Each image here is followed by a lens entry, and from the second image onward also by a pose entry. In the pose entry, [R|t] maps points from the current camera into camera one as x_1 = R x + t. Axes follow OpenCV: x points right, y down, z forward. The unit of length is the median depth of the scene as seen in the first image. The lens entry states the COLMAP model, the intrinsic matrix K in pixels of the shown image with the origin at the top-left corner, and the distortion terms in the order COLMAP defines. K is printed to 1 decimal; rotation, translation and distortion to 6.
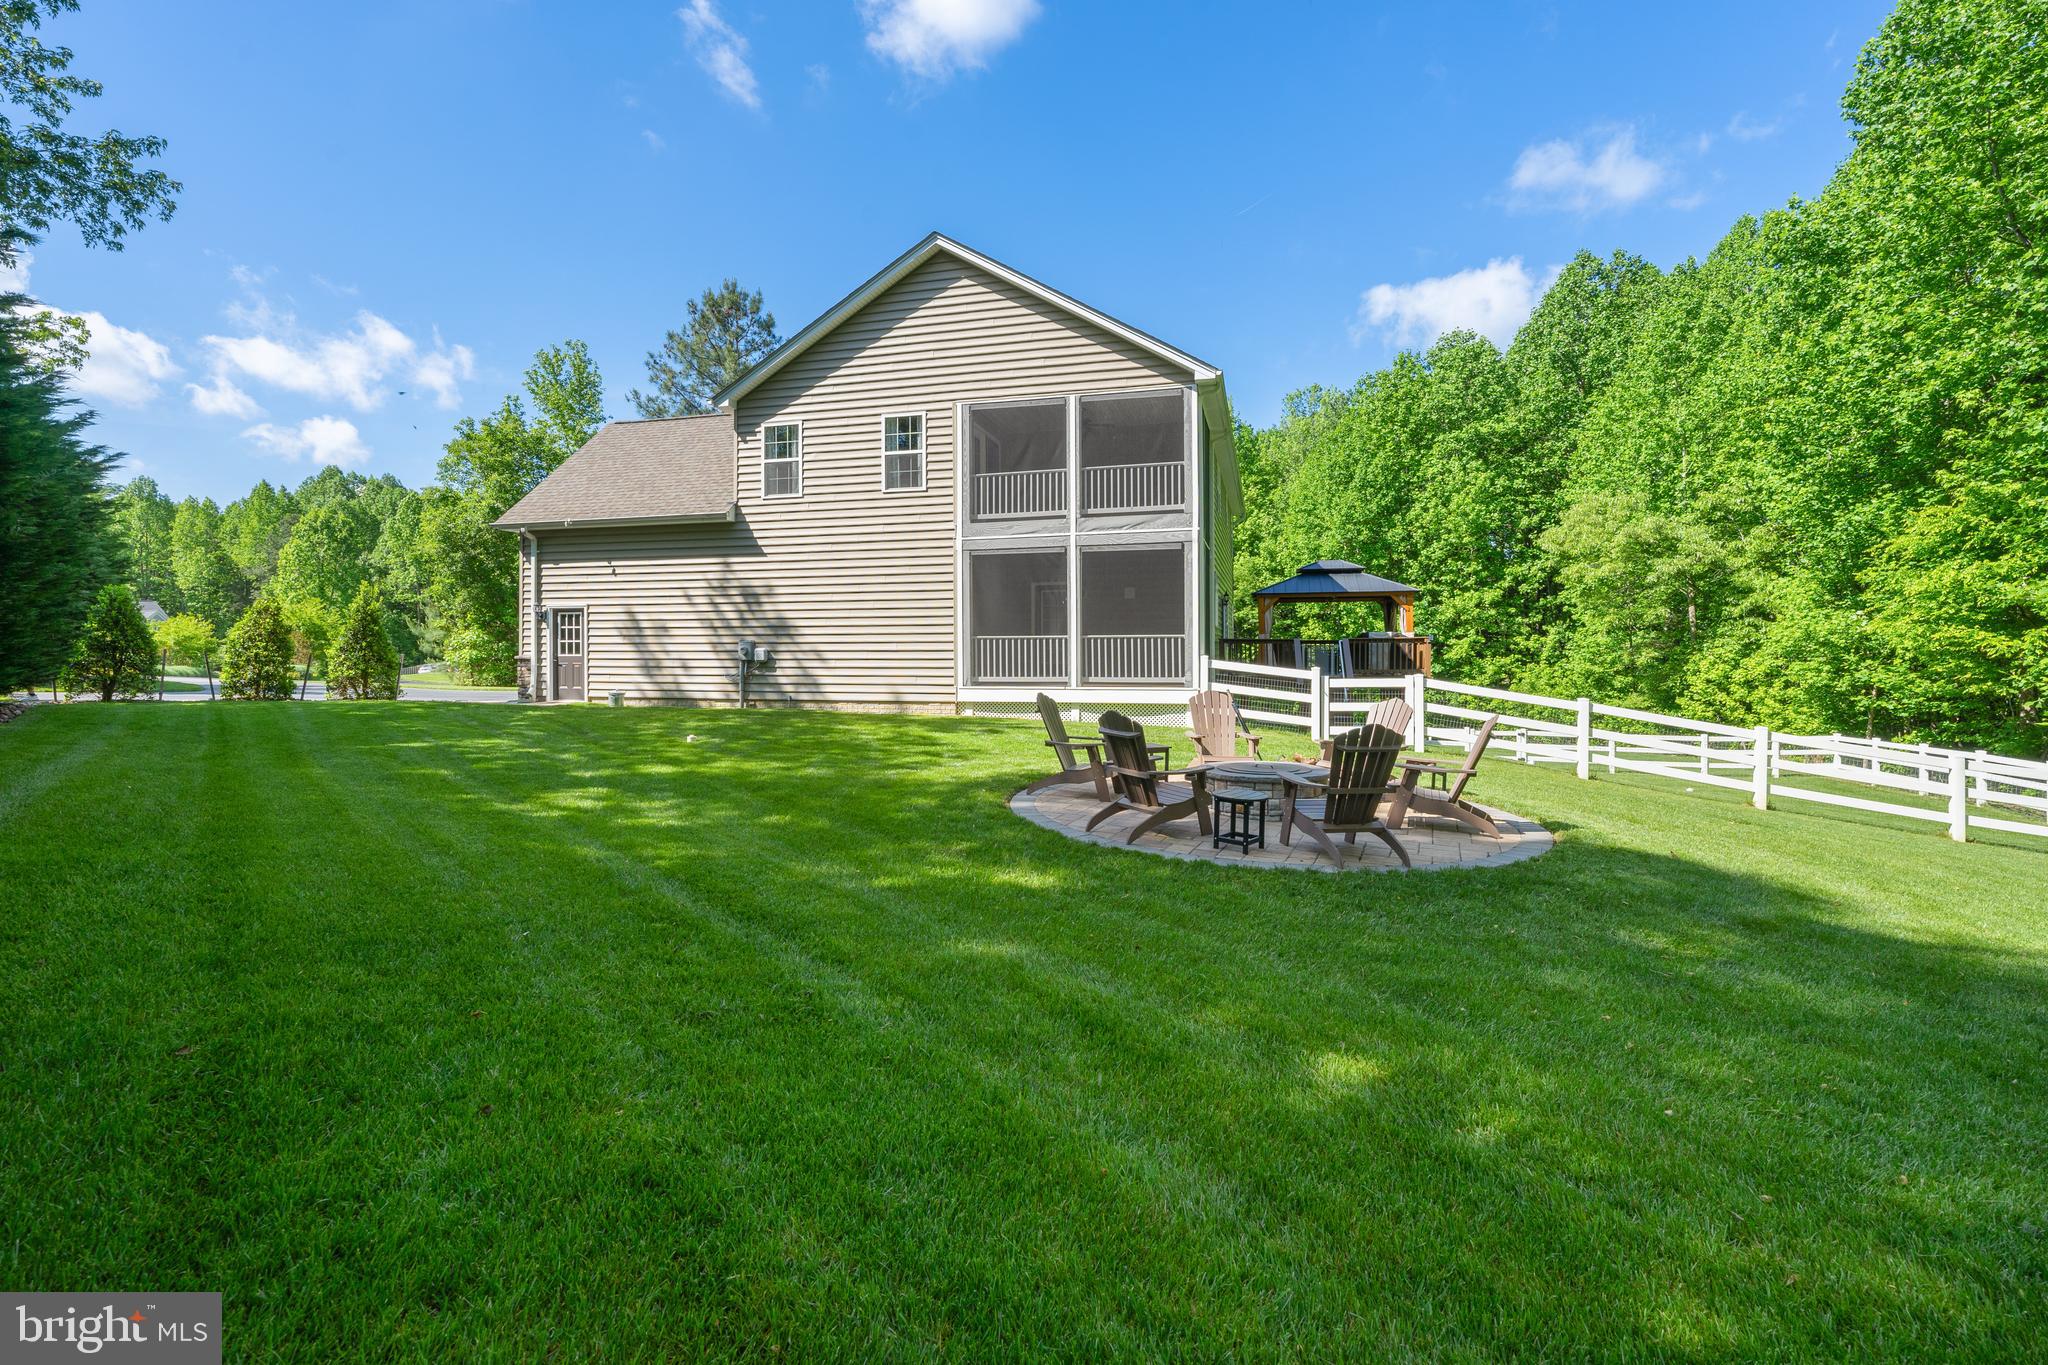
lens RADIAL K [[961.3, 0, 1020.9], [0, 961.3, 643.2], [0, 0, 1]] dist [0.013086, -0.002041]
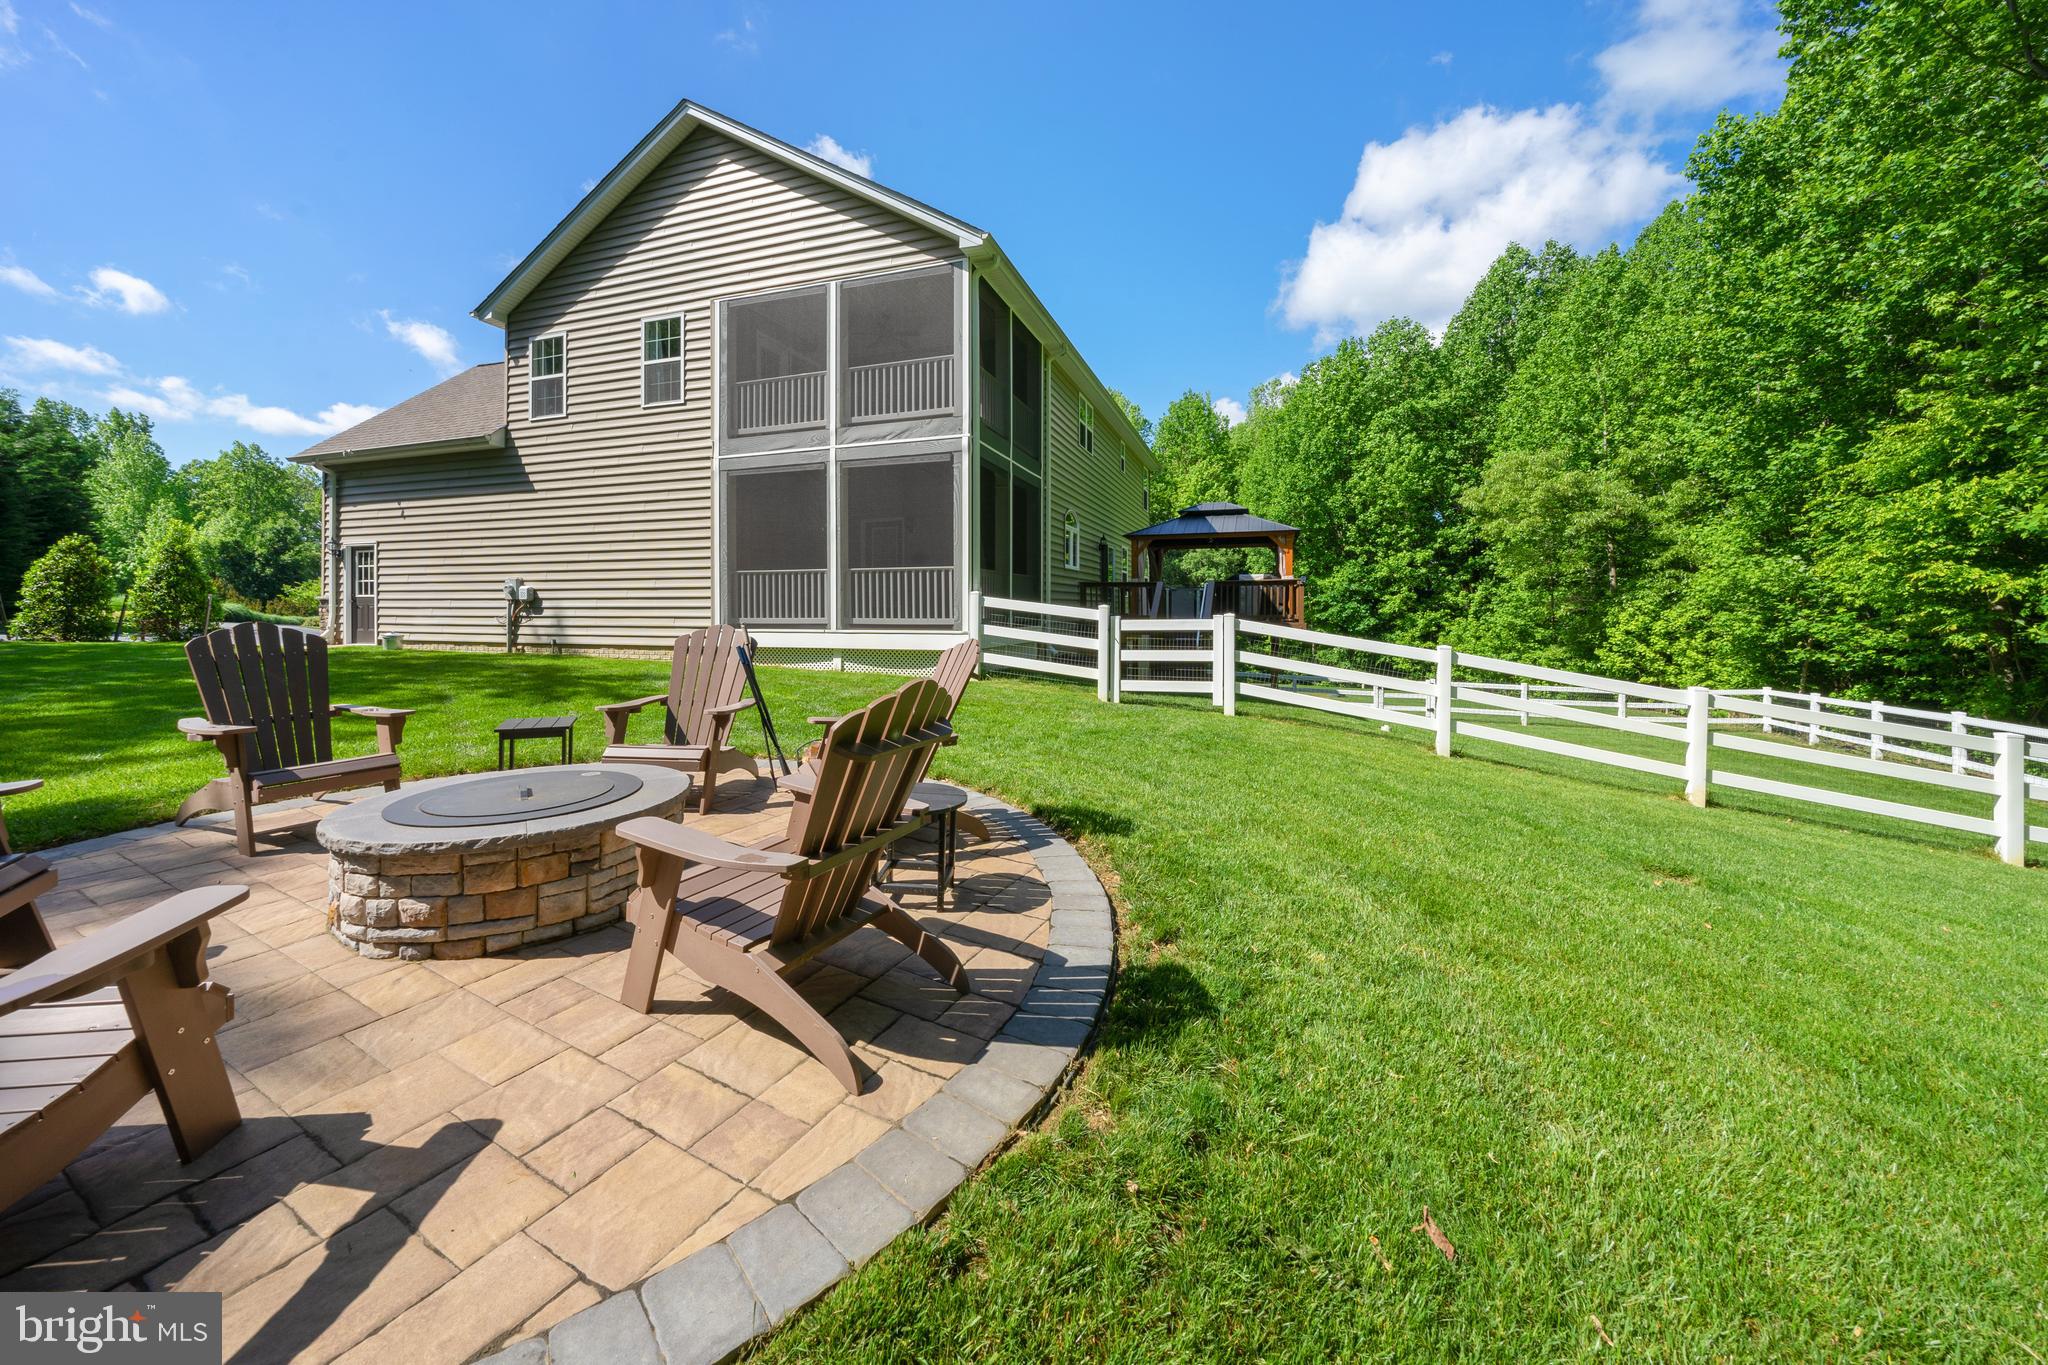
lens RADIAL K [[721.6, 0, 1045.9], [0, 721.6, 609.0], [0, 0, 1]] dist [0.007824, -0.000716]
pose [[0.998120, 0.002507, -0.061234, 0.238589], [-0.002303, 0.999992, 0.003396, 0.021144], [0.061242, -0.003249, 0.998118, 0.327422]]
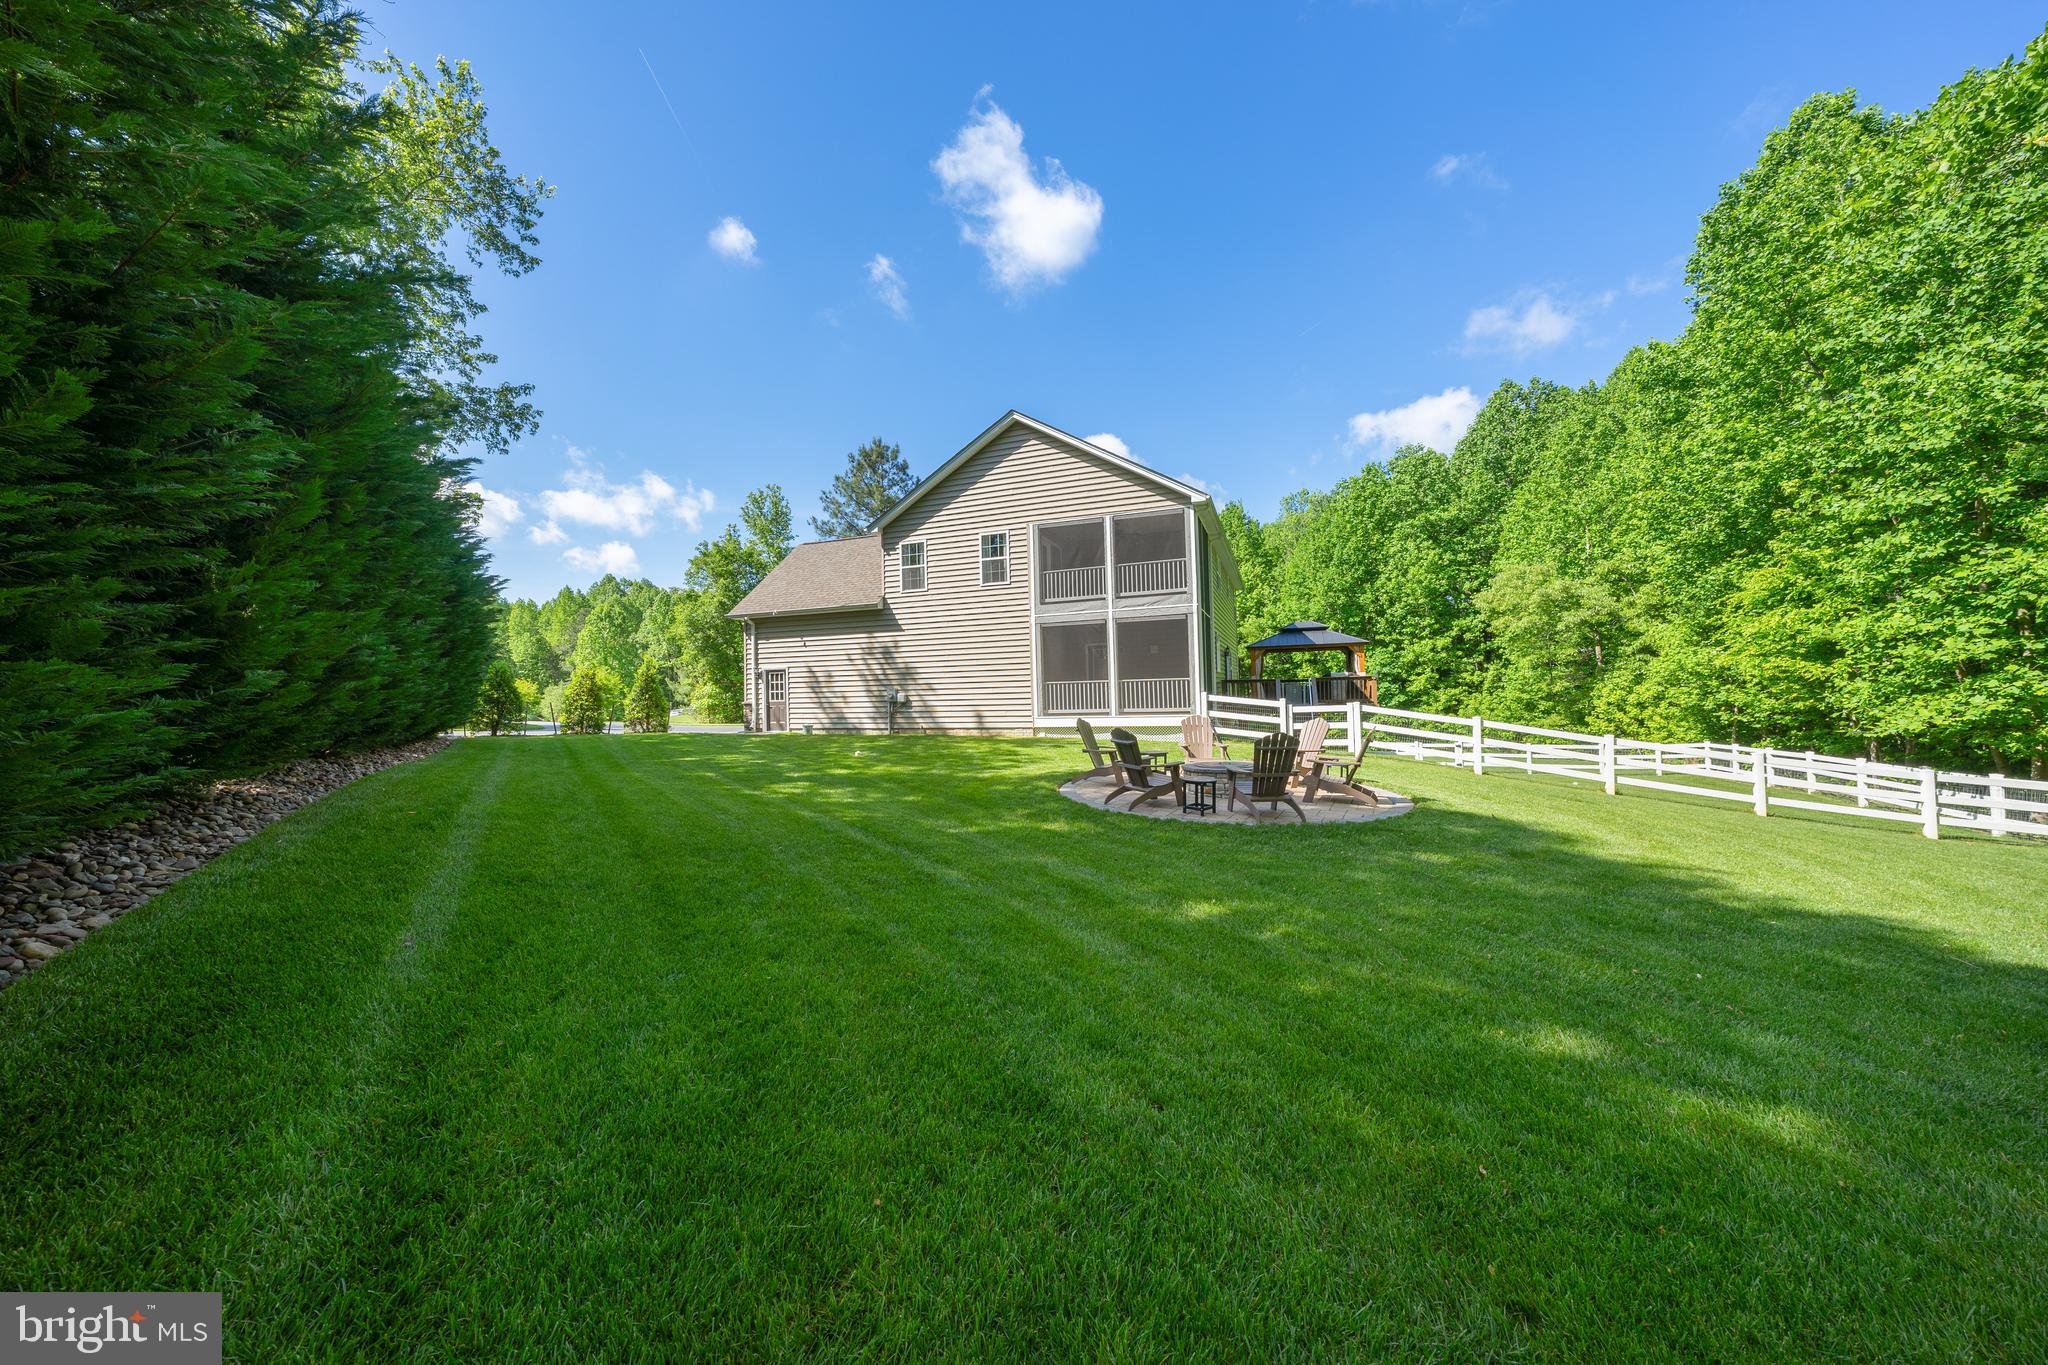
lens RADIAL K [[721.6, 0, 1030.4], [0, 721.6, 670.2], [0, 0, 1]] dist [0.007824, -0.000716]
pose [[0.995885, -0.024023, -0.087380, 0.023031], [0.022001, 0.999469, -0.024034, 0.000362], [0.087911, 0.022012, 0.995885, -0.082321]]
